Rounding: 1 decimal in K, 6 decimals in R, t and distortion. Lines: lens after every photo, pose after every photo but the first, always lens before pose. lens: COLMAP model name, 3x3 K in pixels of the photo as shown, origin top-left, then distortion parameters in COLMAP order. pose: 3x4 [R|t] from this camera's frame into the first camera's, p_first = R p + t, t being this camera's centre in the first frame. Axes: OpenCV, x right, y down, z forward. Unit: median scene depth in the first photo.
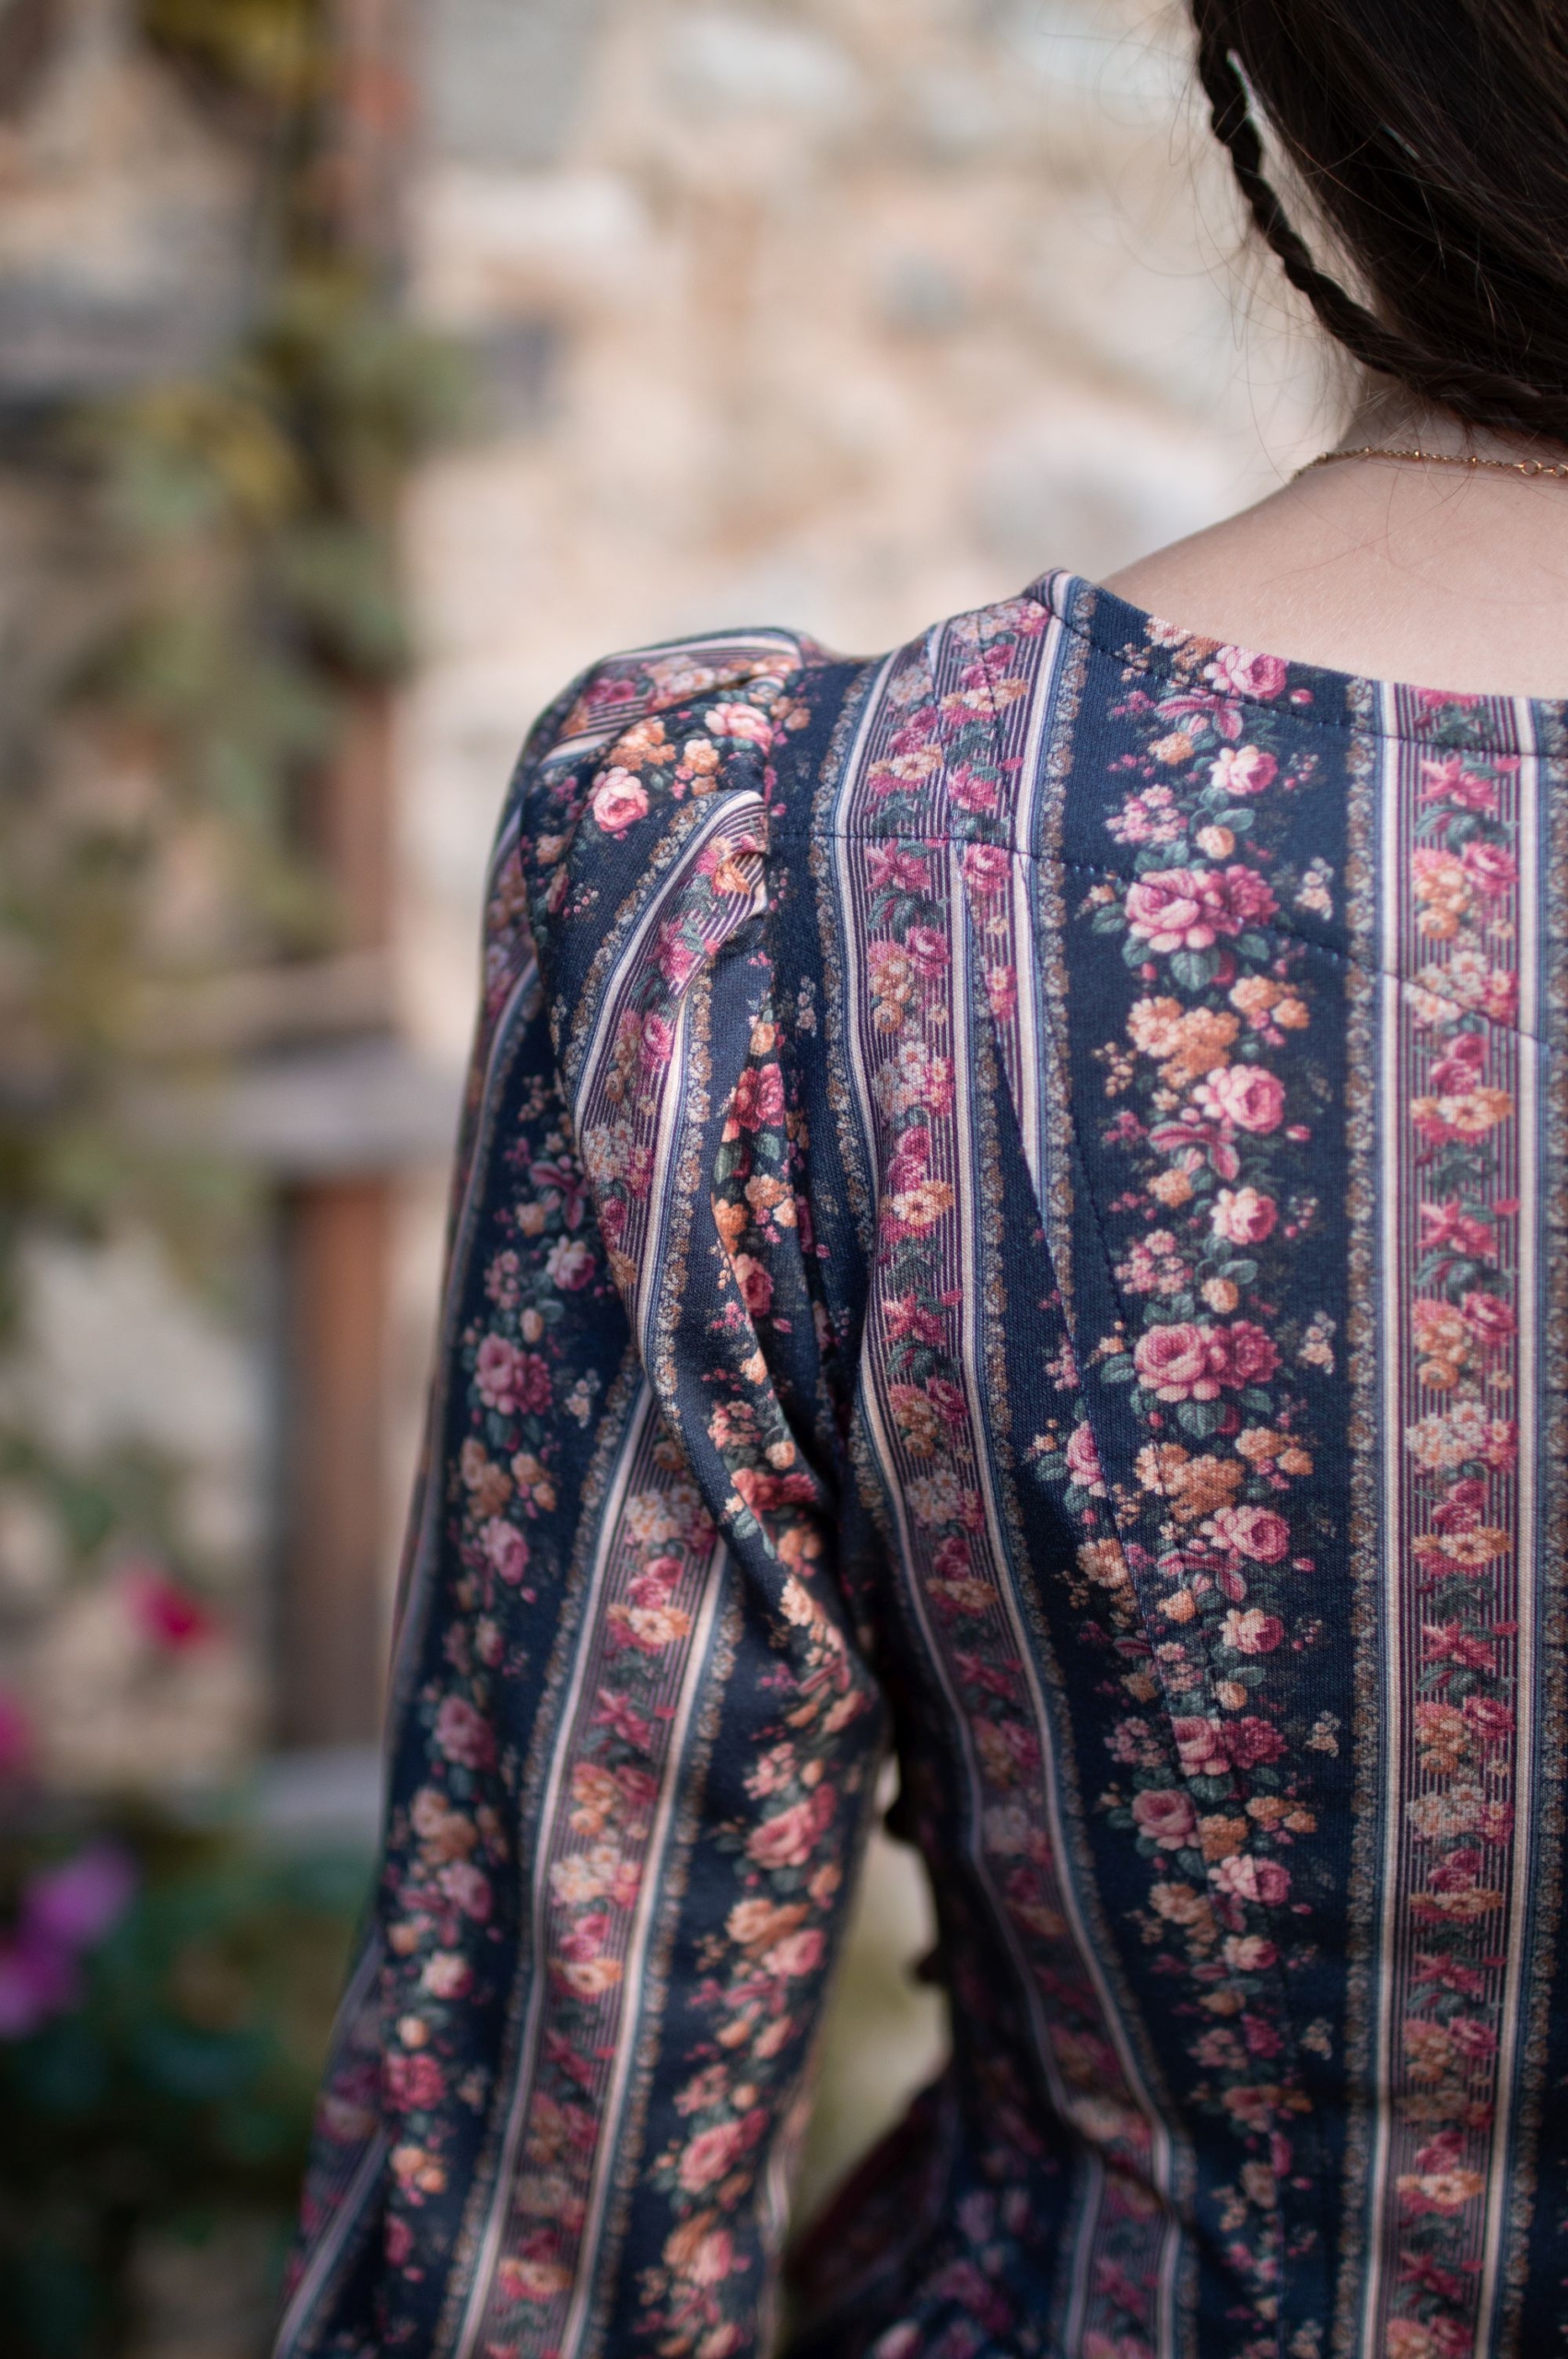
lens RADIAL K [[3060.2, 0, 784.6], [0, 3060.2, 1297.3], [0, 0, 1]] dist [-0.110048, 1.897976]
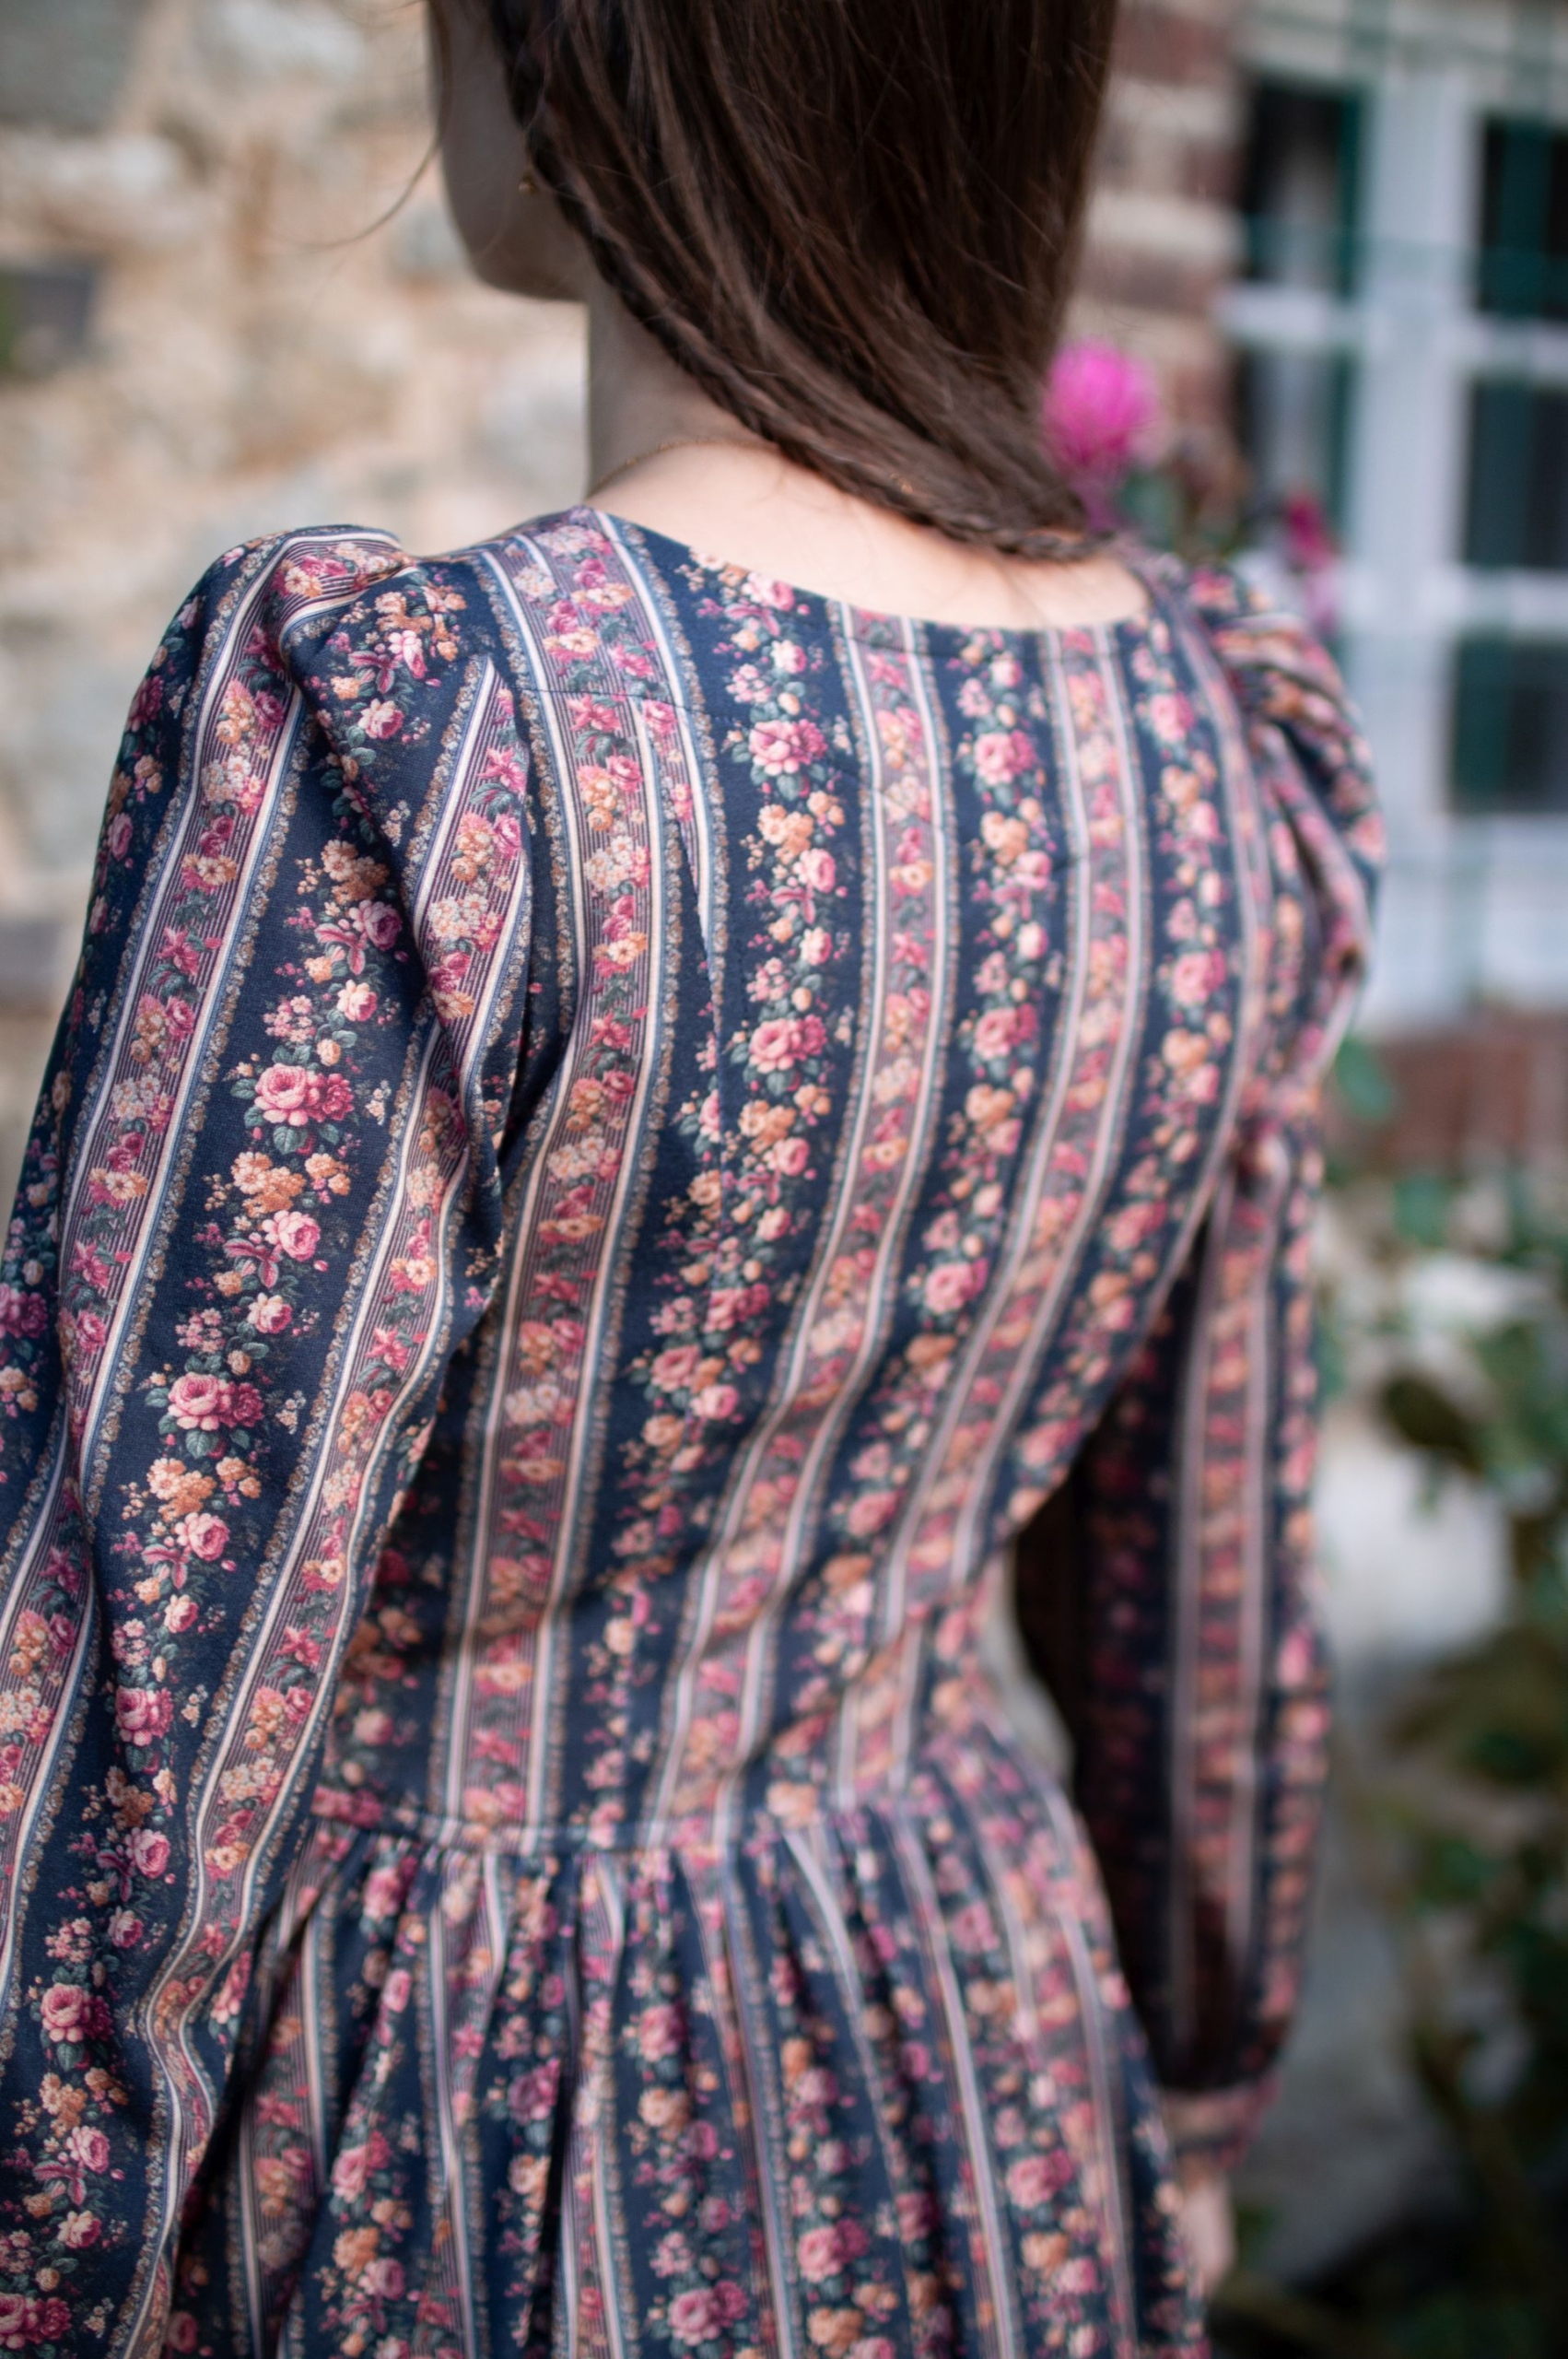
lens RADIAL K [[3366.1, 0, 784.6], [0, 3366.1, 1239.1], [0, 0, 1]] dist [-0.003464, -0.005166]
pose [[0.647197, -0.100613, 0.755654, -1.143105], [0.074477, 0.994855, 0.068674, 0.002389], [-0.758676, 0.011833, 0.651360, -0.094474]]
